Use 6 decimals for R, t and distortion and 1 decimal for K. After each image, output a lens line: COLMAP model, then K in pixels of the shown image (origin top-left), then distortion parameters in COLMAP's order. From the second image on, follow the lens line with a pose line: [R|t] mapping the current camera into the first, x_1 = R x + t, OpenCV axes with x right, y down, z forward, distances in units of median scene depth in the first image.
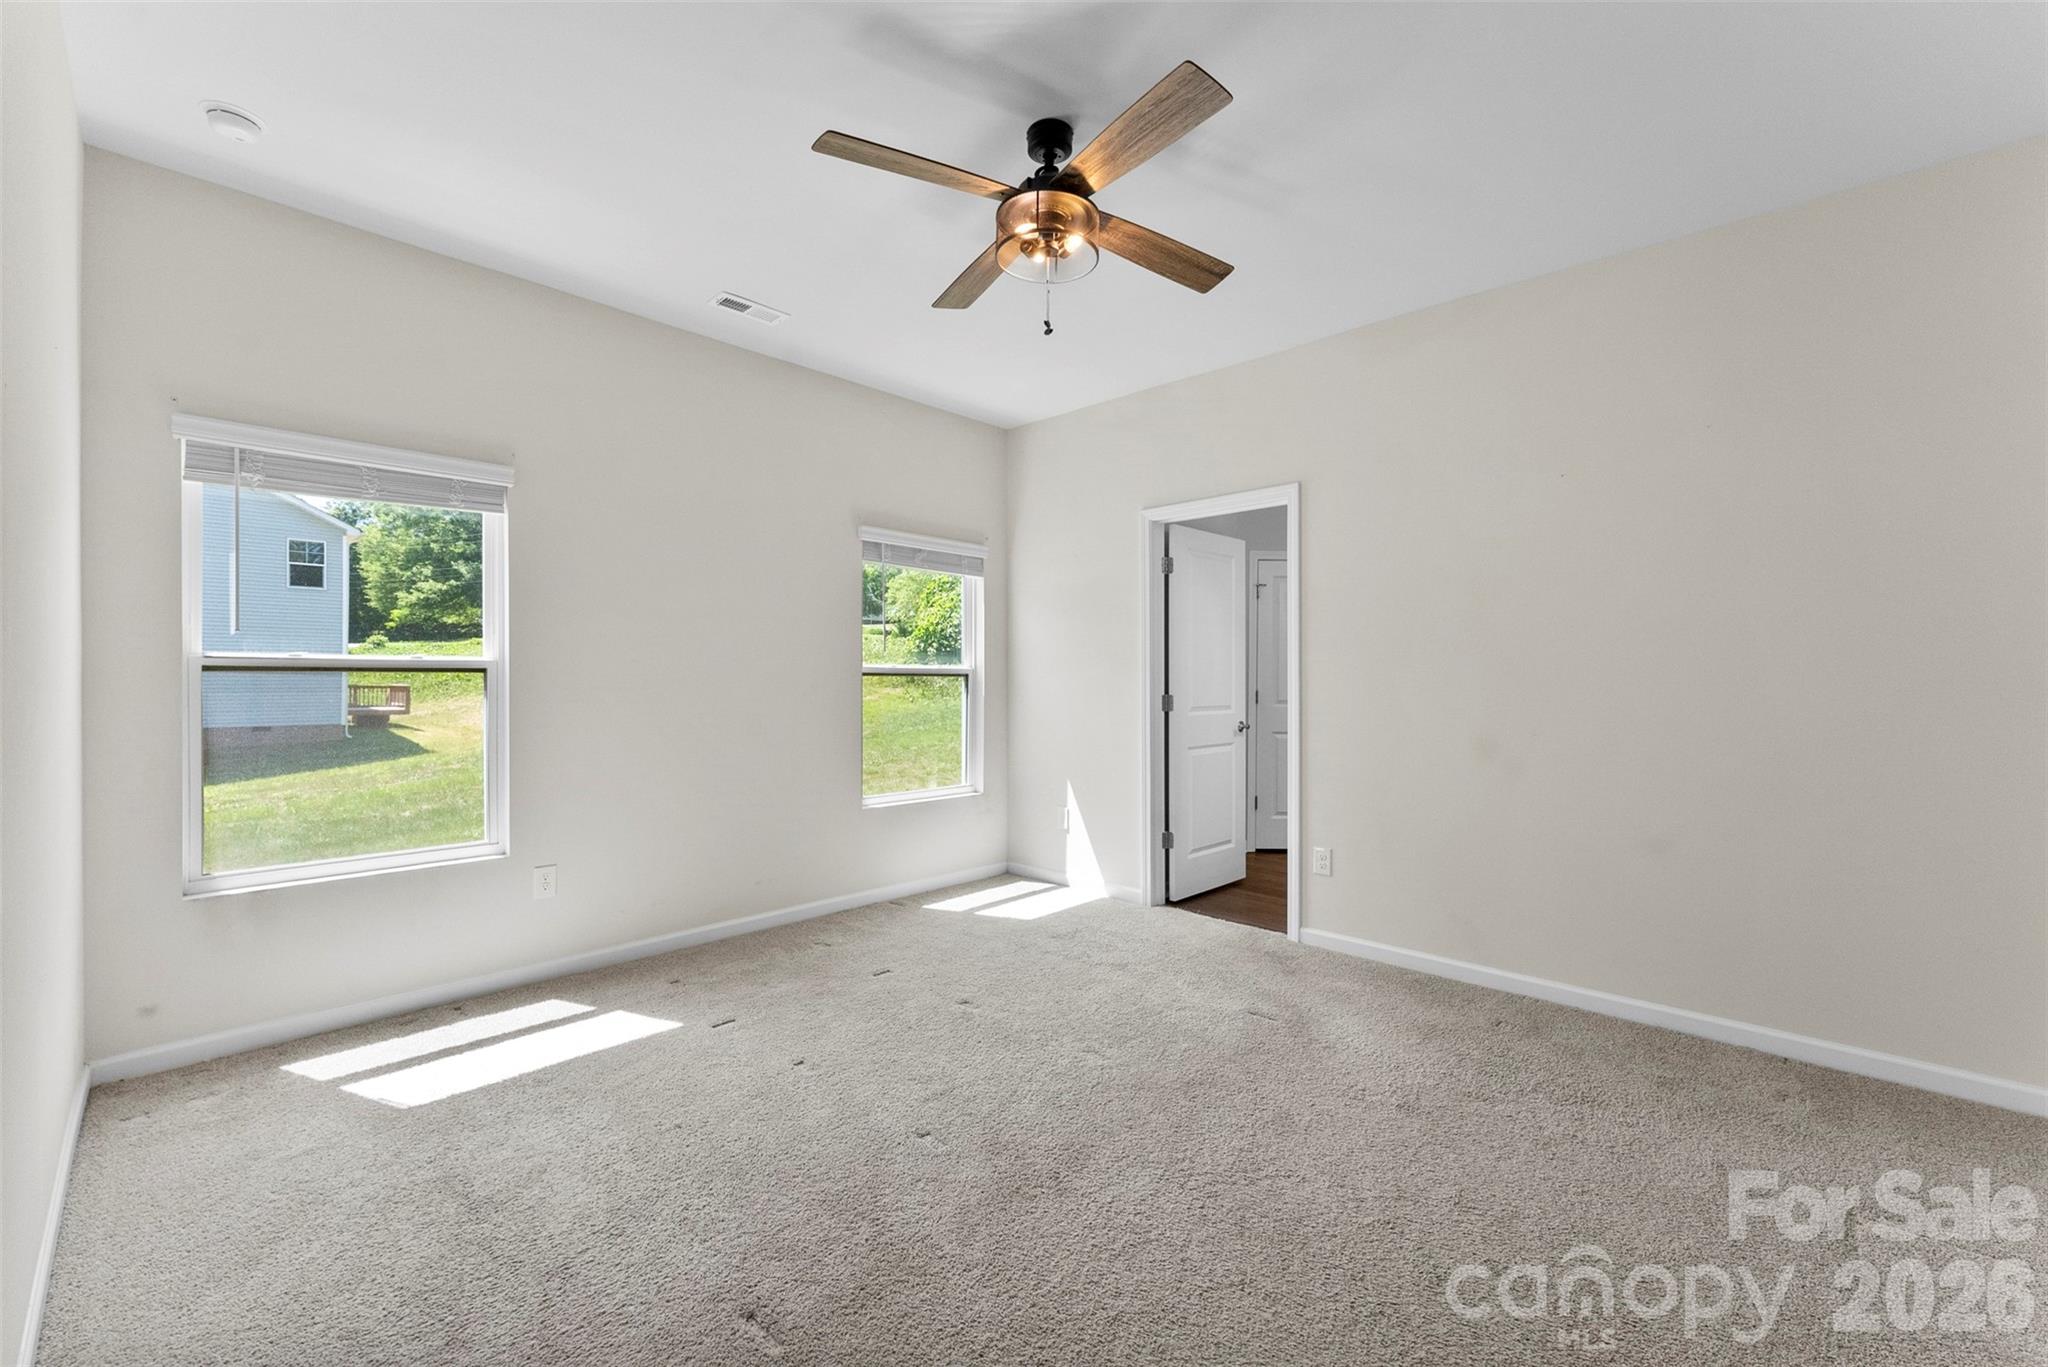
lens RADIAL K [[821.0, 0, 1019.5], [0, 821.0, 680.5], [0, 0, 1]] dist [-0.000003, -0.000017]
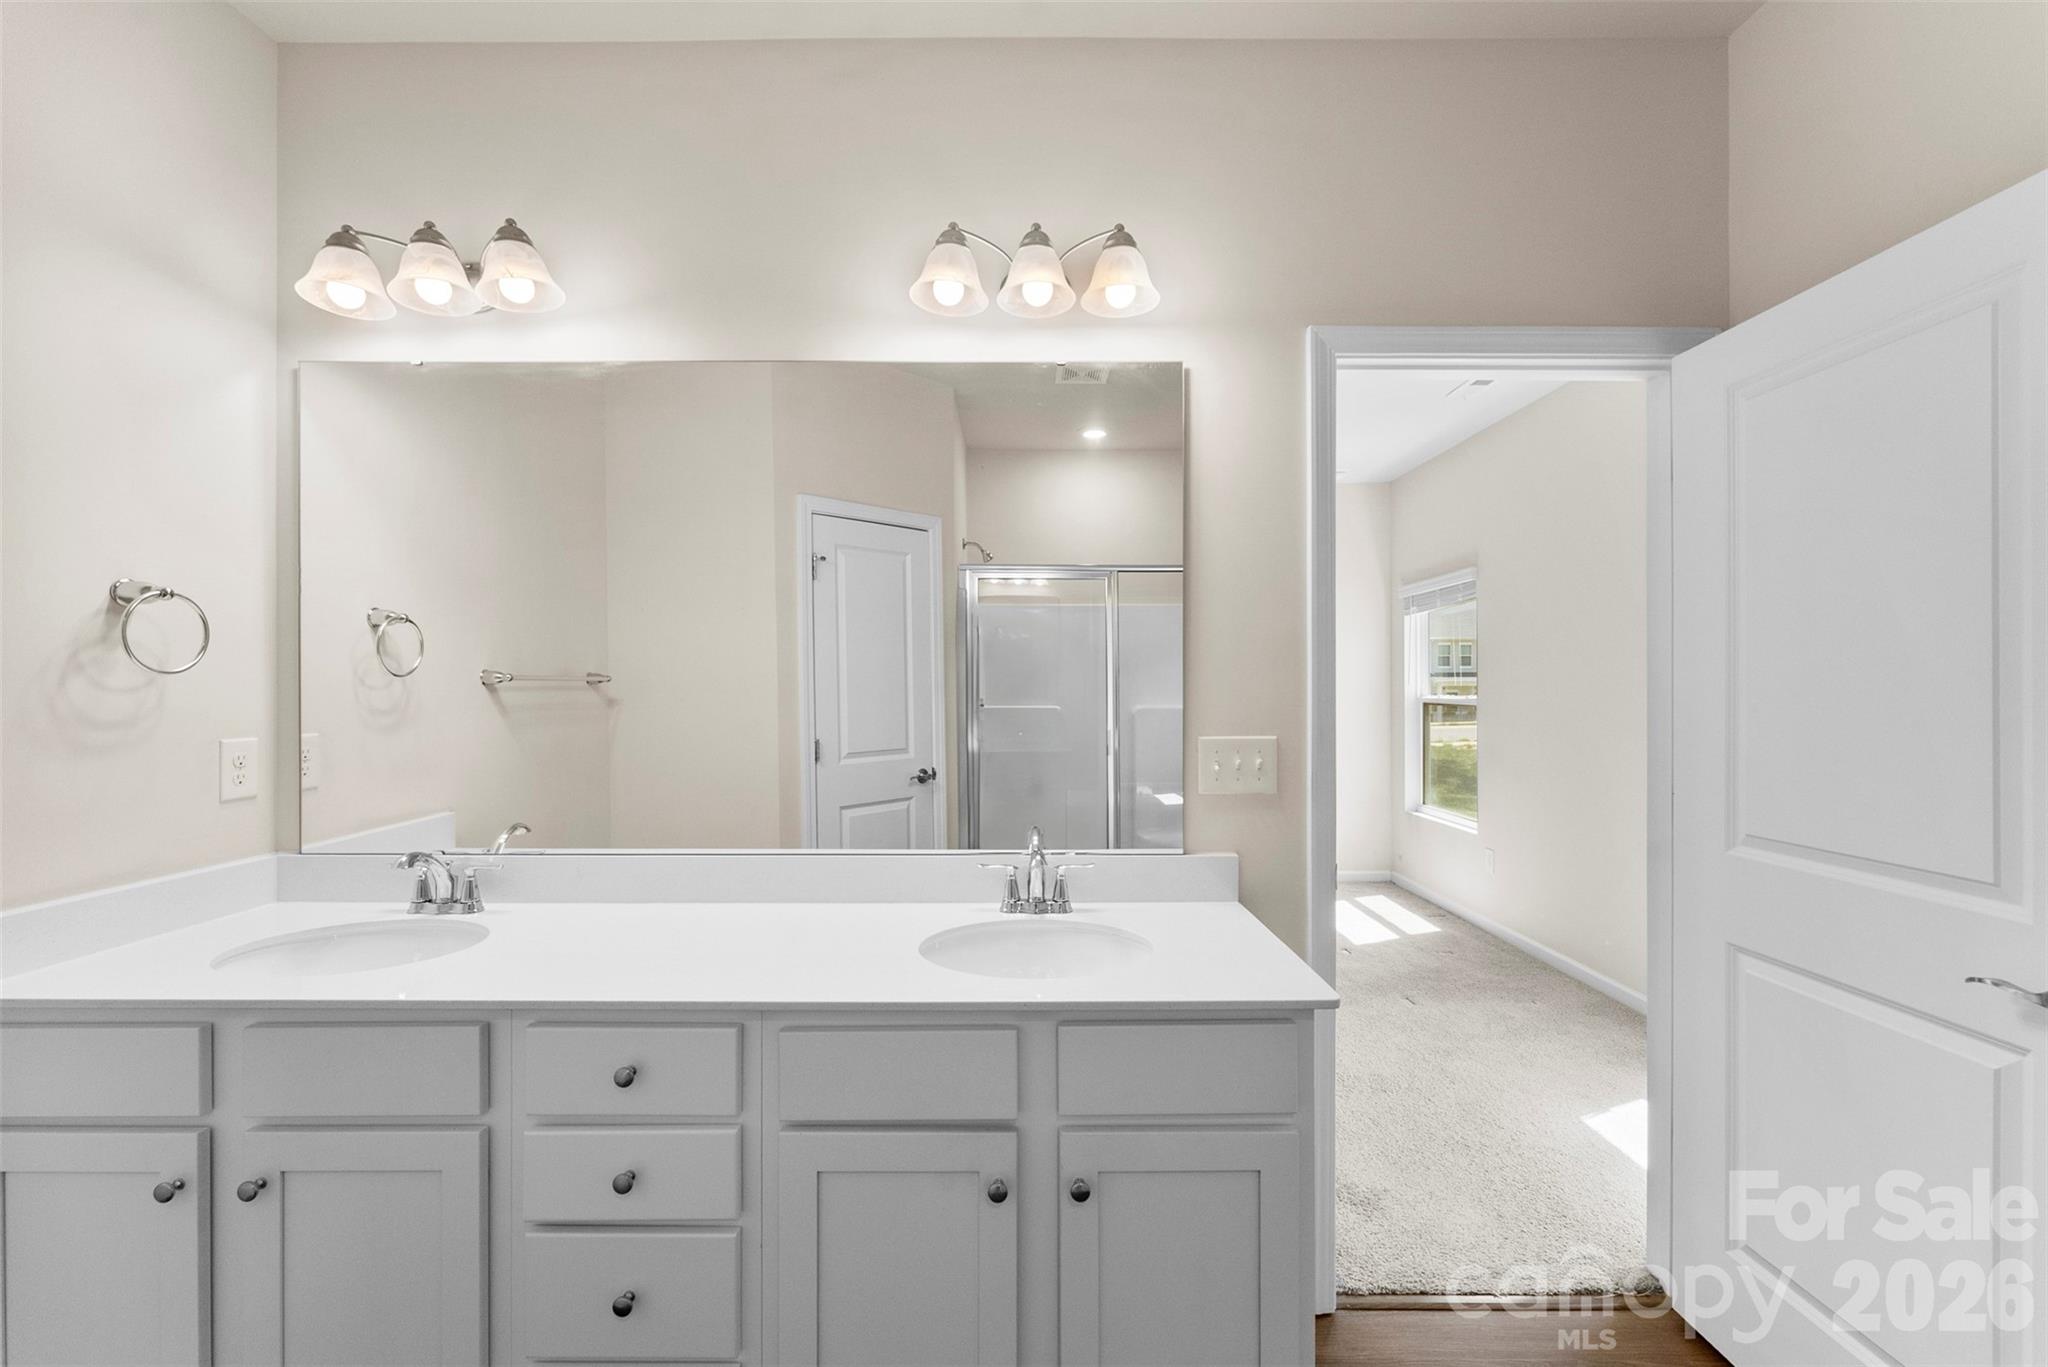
lens RADIAL K [[845.3, 0, 1024.0], [0, 845.3, 683.5], [0, 0, 1]] dist [-0.002187, -0.000387]
pose [[-0.731389, -0.014752, -0.681801, 0.765888], [-0.017328, 0.999845, -0.003045, -0.026439], [0.681740, 0.009587, -0.731532, 1.198320]]
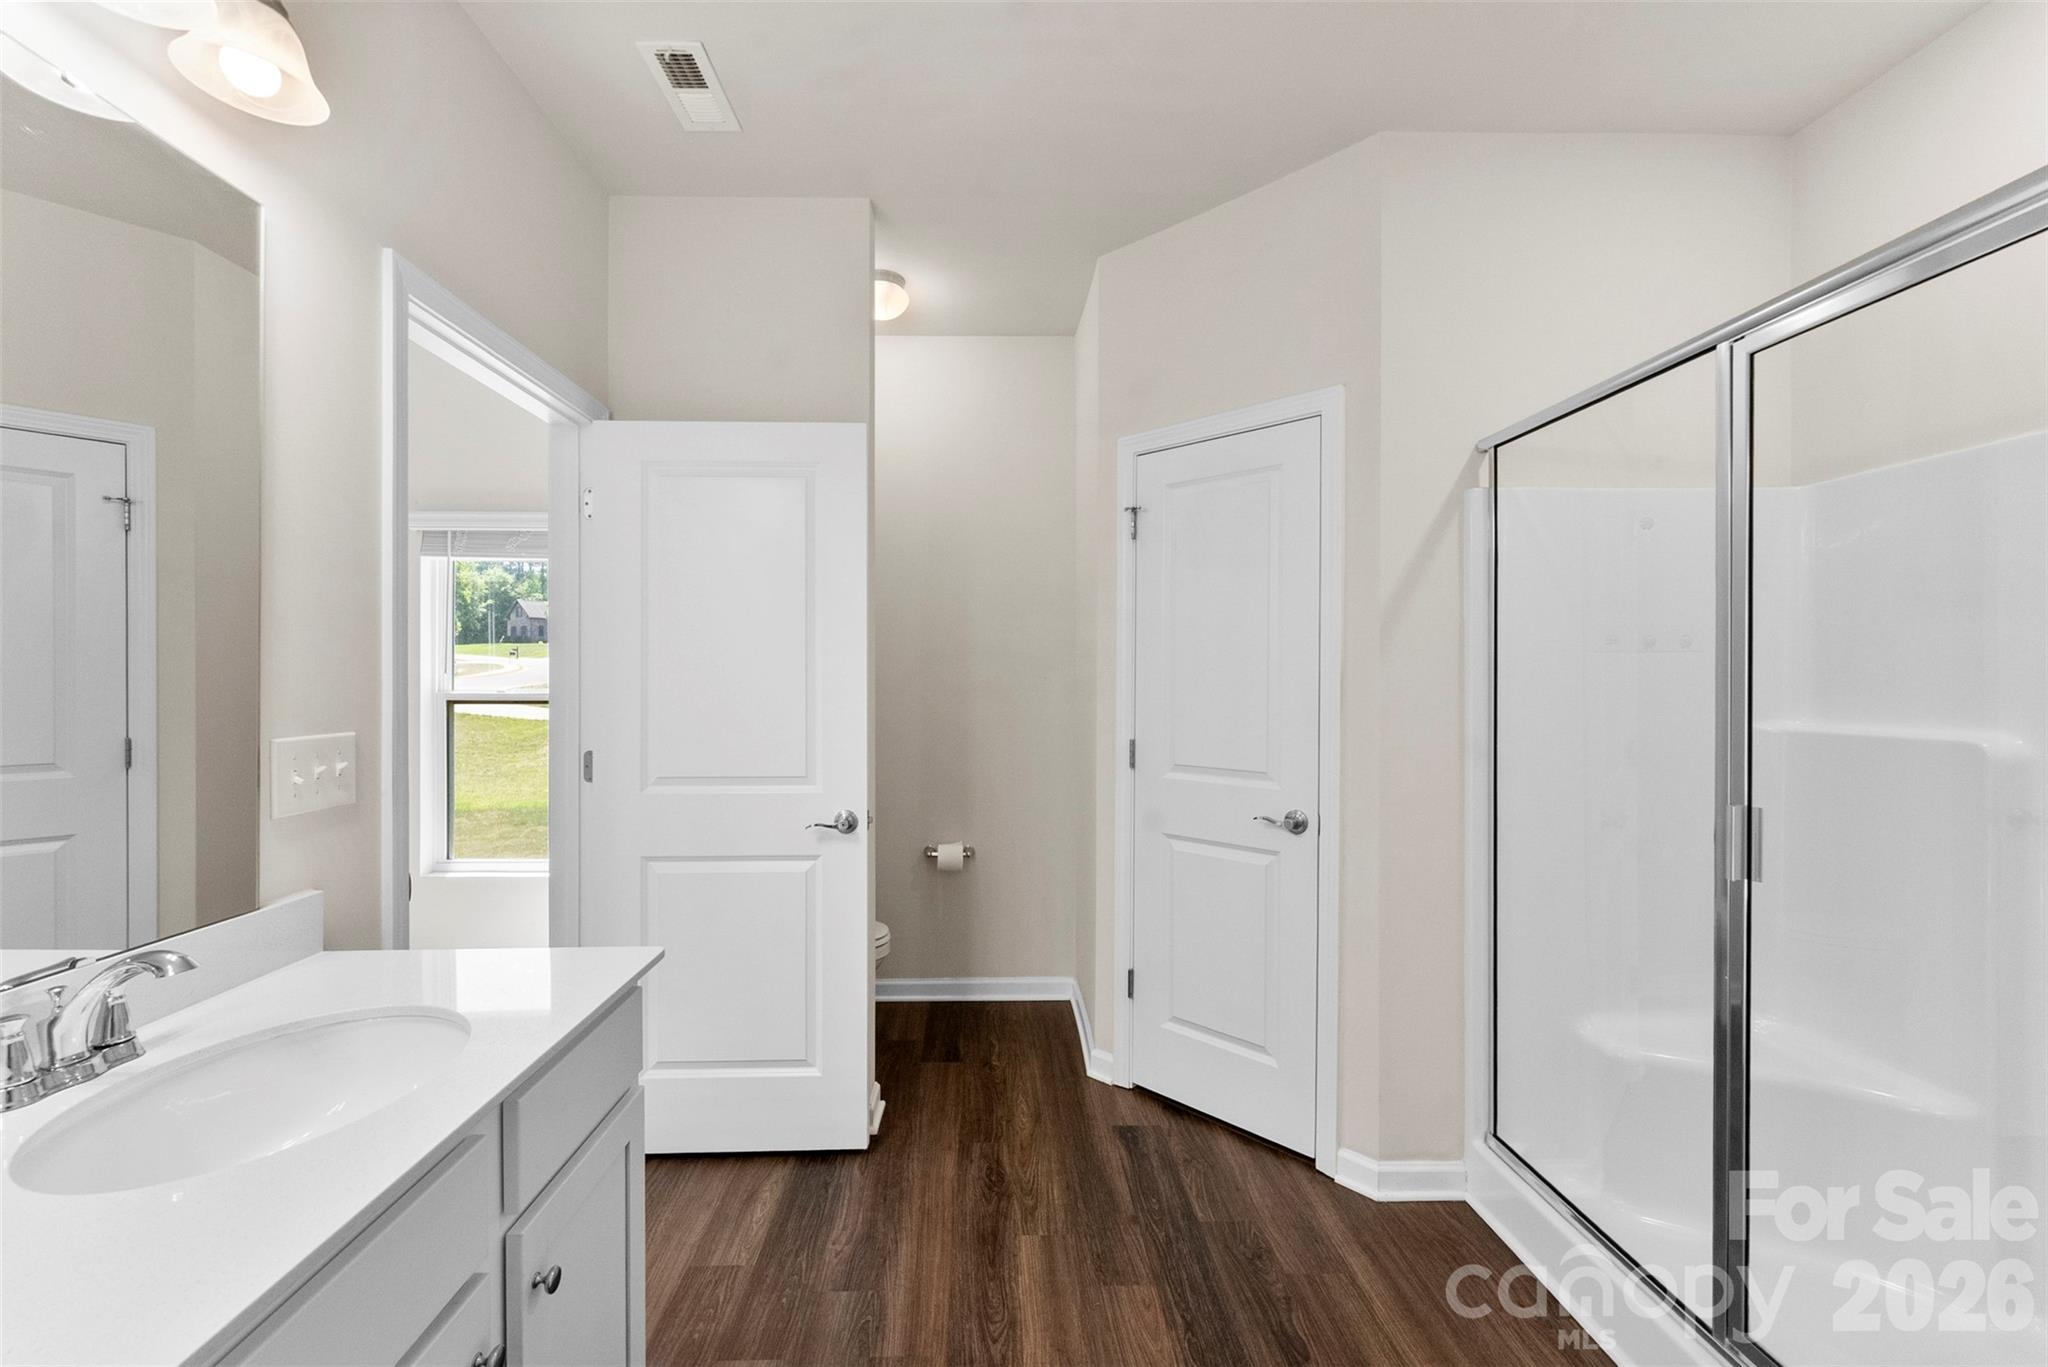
lens RADIAL K [[845.3, 0, 1024.0], [0, 845.3, 683.5], [0, 0, 1]] dist [-0.002187, -0.000387]
pose [[0.729254, -0.011939, -0.684139, 0.821787], [0.001527, 0.999874, -0.015822, -0.016919], [0.684242, 0.010494, 0.729180, 0.886149]]
